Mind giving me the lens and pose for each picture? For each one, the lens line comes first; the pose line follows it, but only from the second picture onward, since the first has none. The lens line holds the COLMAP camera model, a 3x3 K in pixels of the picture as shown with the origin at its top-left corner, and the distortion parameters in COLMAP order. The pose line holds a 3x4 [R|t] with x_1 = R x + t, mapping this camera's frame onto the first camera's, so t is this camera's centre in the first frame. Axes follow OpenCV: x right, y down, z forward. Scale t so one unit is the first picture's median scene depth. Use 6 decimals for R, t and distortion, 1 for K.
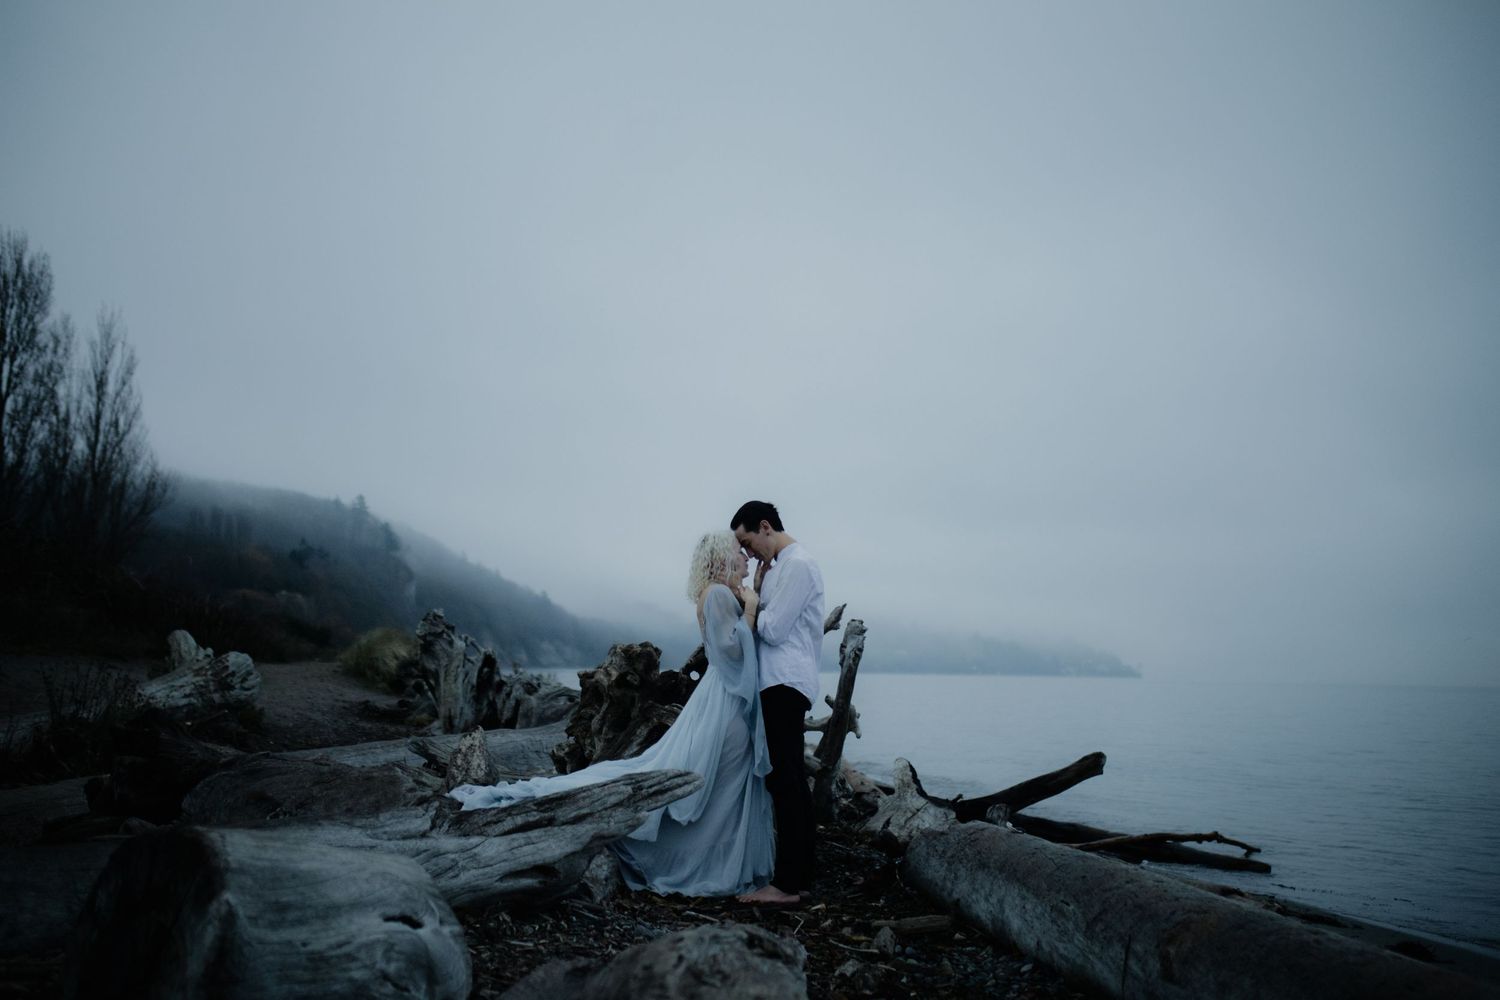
lens RADIAL K [[1433.7, 0, 712.2], [0, 1433.7, 519.1], [0, 0, 1]] dist [-0.032634, 0.000000]
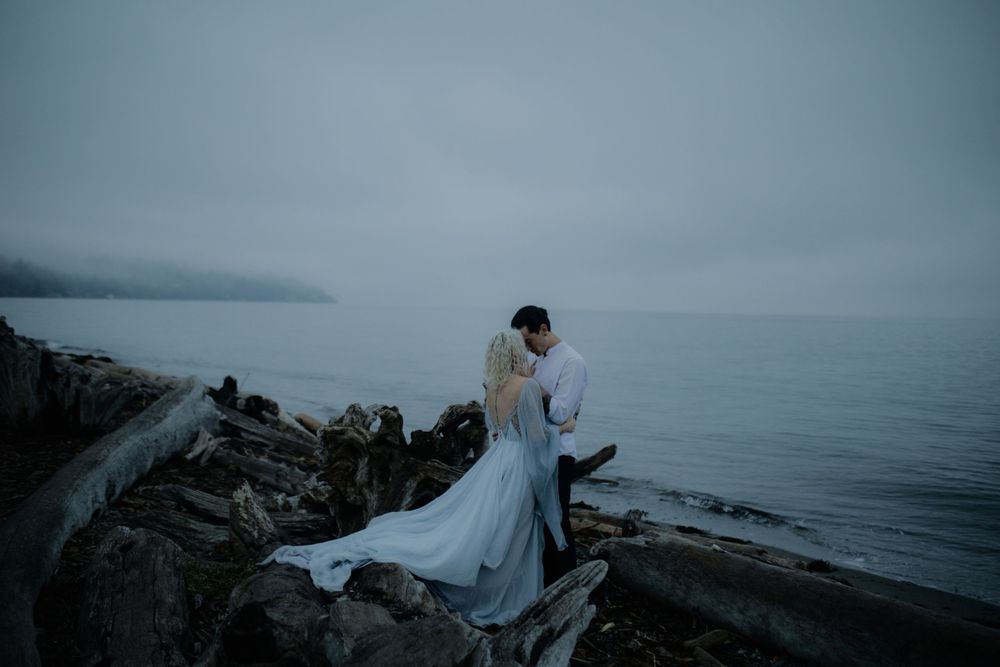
lens RADIAL K [[955.8, 0, 506.1], [0, 955.8, 330.3], [0, 0, 1]] dist [-0.032634, 0.000000]
pose [[0.894582, -0.012115, 0.446740, -0.352726], [-0.049796, 0.990705, 0.126582, -0.095685], [-0.444122, -0.135484, 0.885664, 0.251677]]
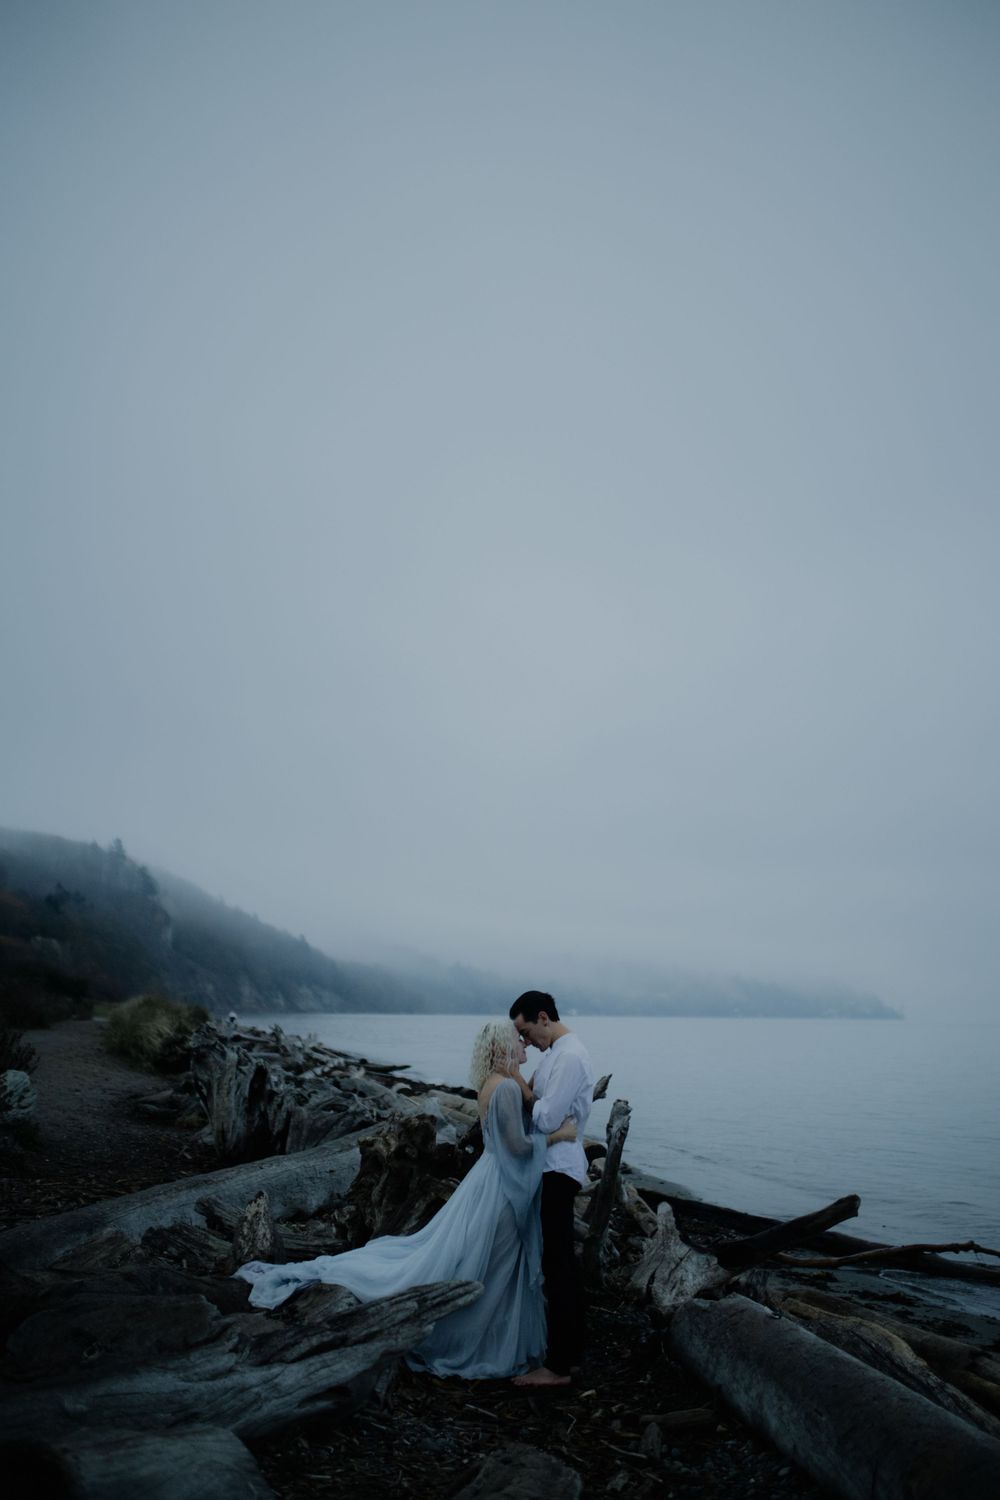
lens RADIAL K [[1433.7, 0, 497.5], [0, 1433.7, 759.3], [0, 0, 1]] dist [-0.032634, 0.000000]
pose [[0.999834, -0.001847, 0.018131, -0.010696], [0.003130, 0.997473, -0.070982, -0.107132], [-0.017954, 0.071027, 0.997313, -0.076314]]
